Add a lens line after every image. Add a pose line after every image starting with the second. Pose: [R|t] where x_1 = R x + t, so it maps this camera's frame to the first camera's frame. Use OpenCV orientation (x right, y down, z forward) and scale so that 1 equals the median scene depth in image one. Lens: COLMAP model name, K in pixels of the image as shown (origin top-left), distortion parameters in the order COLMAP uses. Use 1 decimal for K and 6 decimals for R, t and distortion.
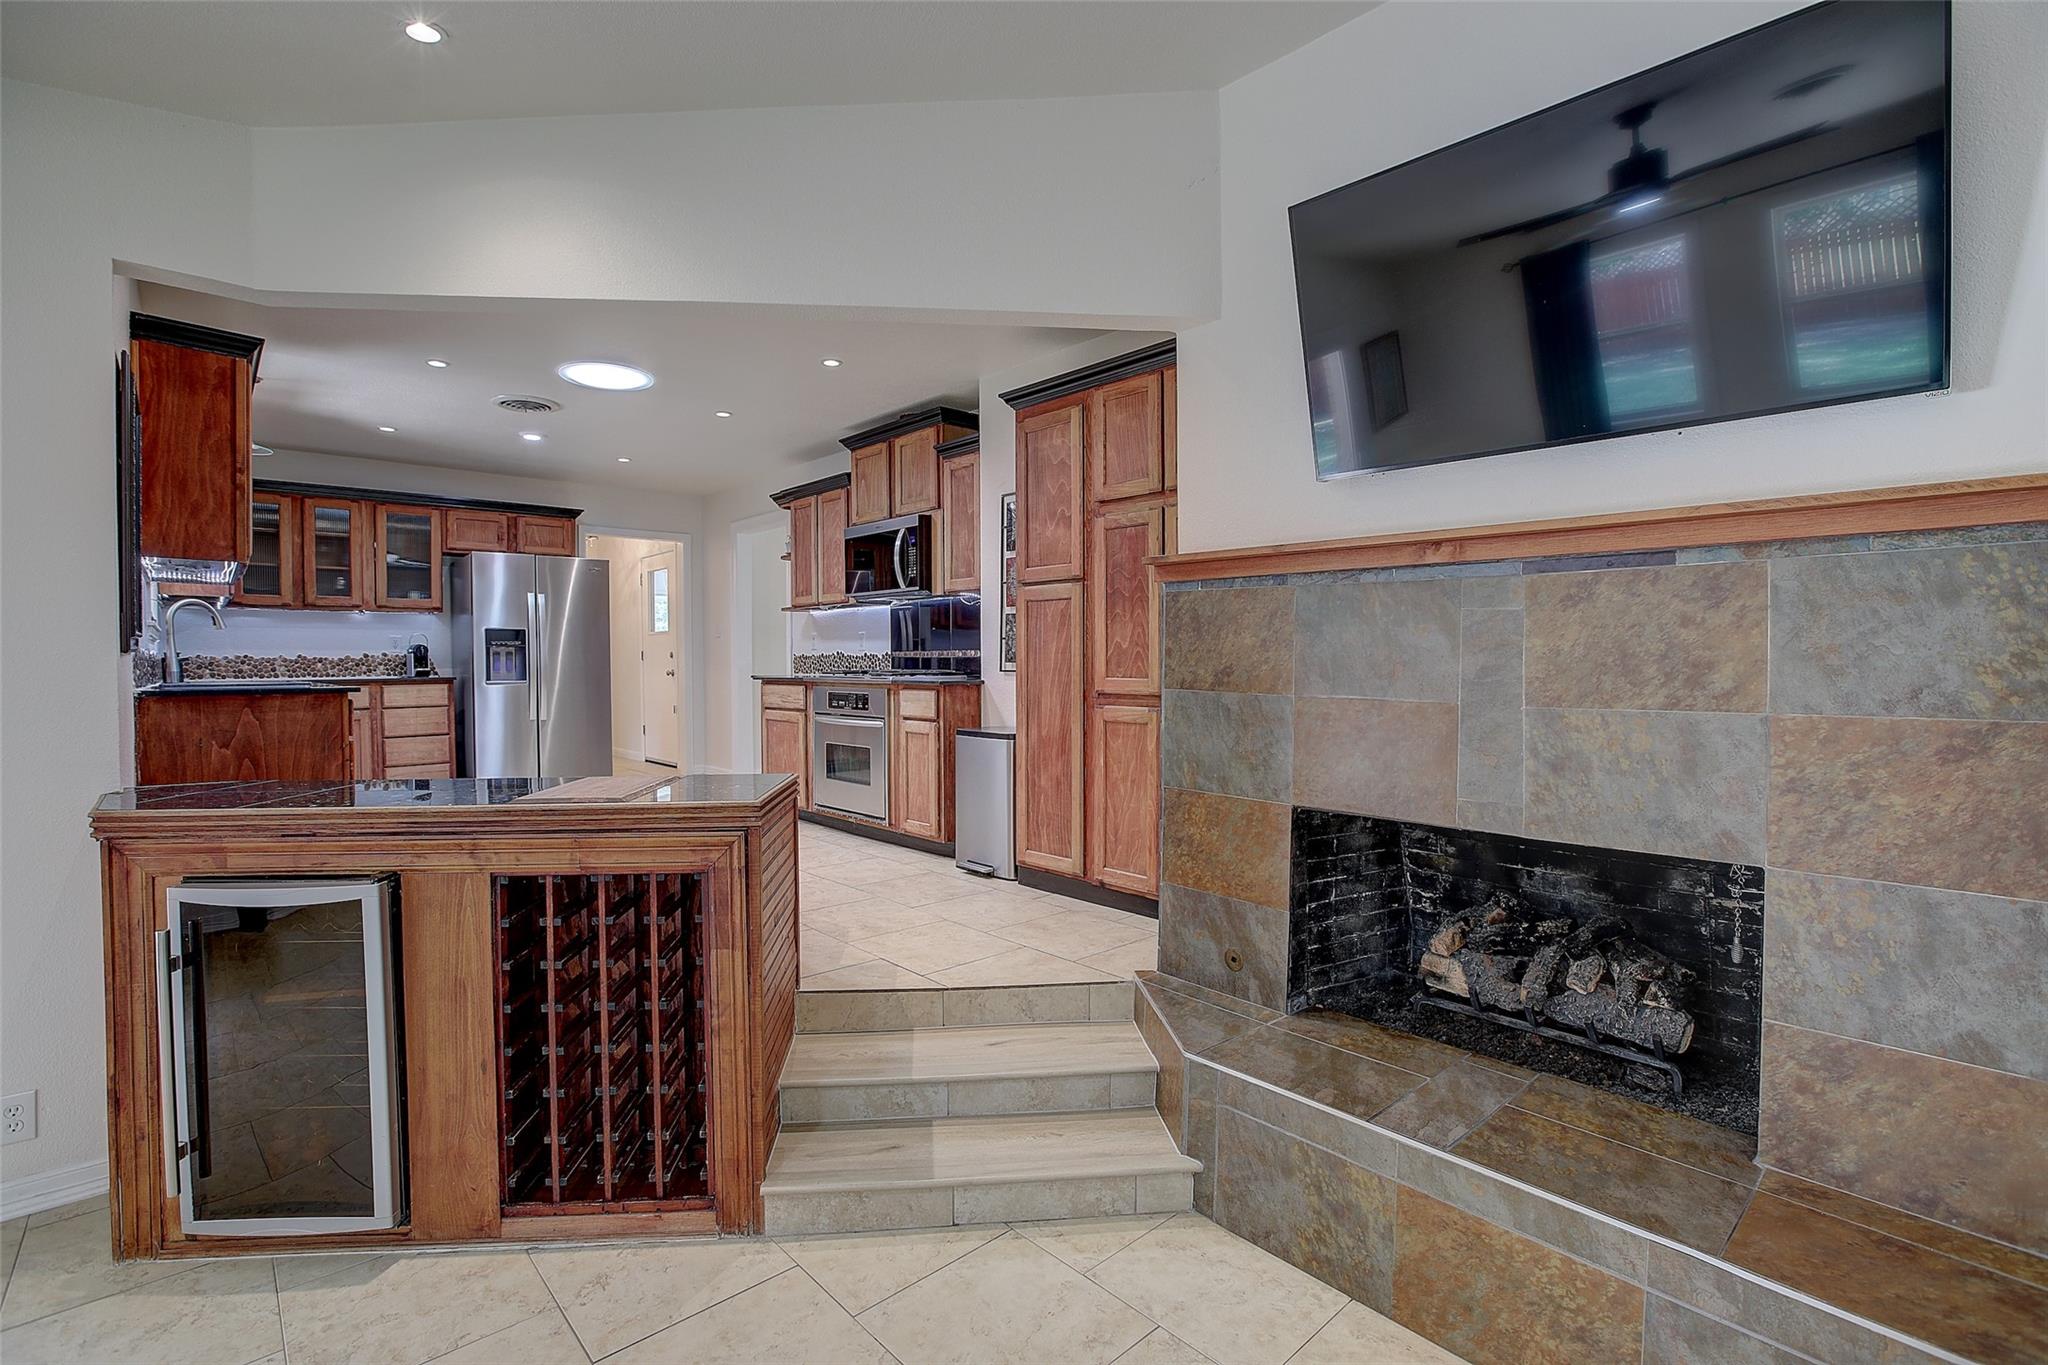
lens RADIAL K [[928.3, 0, 1024.0], [0, 928.3, 682.5], [0, 0, 1]] dist [-0.064565, 0.028318]
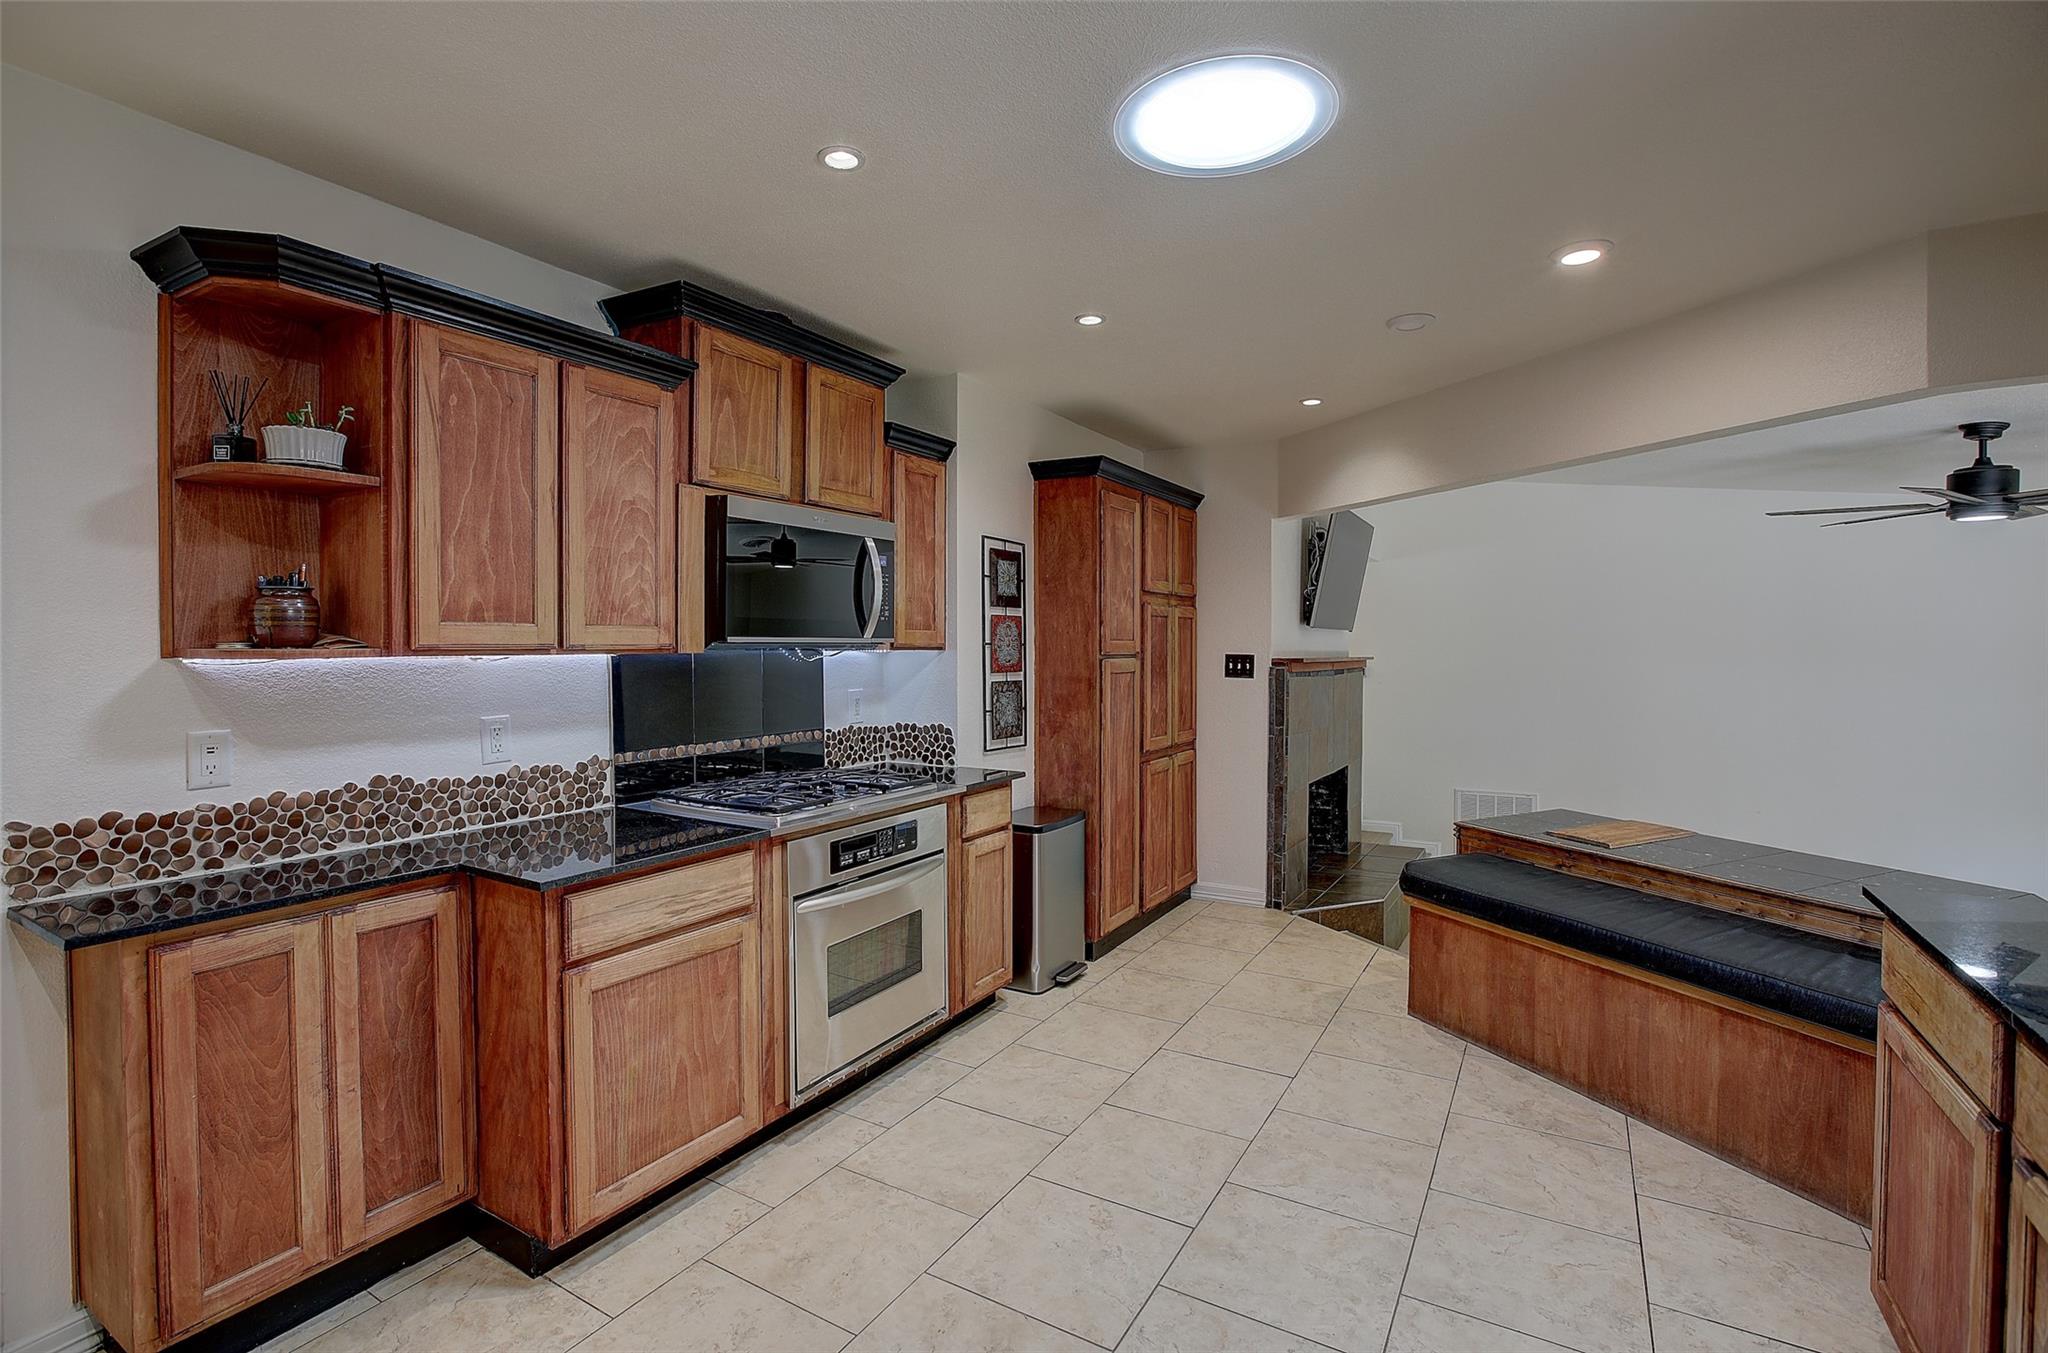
lens RADIAL K [[948.4, 0, 1008.6], [0, 948.4, 659.9], [0, 0, 1]] dist [-0.066519, 0.027270]
pose [[-0.278890, -0.013329, 0.960231, -1.084375], [0.023349, 0.999514, 0.020655, -0.143083], [-0.960039, 0.028181, -0.278443, 1.581554]]
